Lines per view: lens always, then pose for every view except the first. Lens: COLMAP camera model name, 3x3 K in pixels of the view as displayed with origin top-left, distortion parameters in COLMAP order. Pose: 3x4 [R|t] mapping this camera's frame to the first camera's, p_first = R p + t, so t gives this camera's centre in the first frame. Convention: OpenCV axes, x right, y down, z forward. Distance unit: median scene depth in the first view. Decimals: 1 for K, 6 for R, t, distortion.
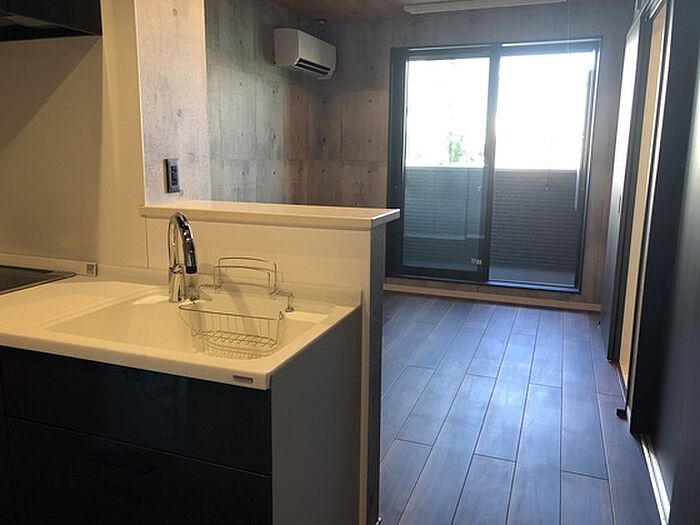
lens RADIAL K [[579.2, 0, 353.9], [0, 579.2, 259.9], [0, 0, 1]] dist [0.039677, -0.044704]
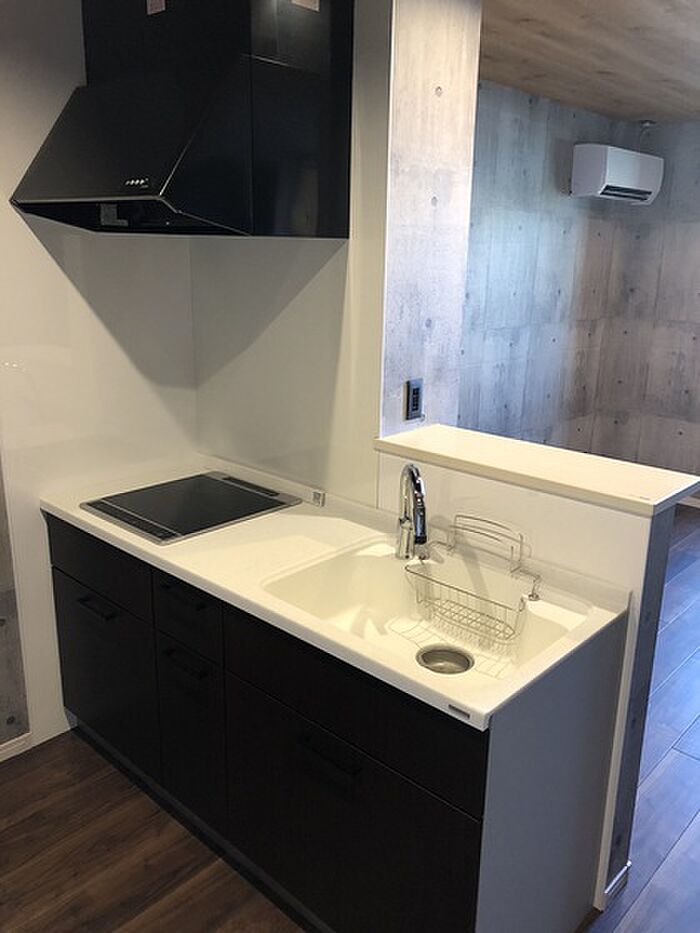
lens RADIAL K [[772.0, 0, 358.8], [0, 772.0, 469.9], [0, 0, 1]] dist [0.039677, -0.044704]
pose [[0.923892, 0.111395, -0.366080, 0.032445], [-0.078064, 0.991438, 0.104671, -0.155014], [0.374605, -0.068127, 0.924678, -0.060746]]
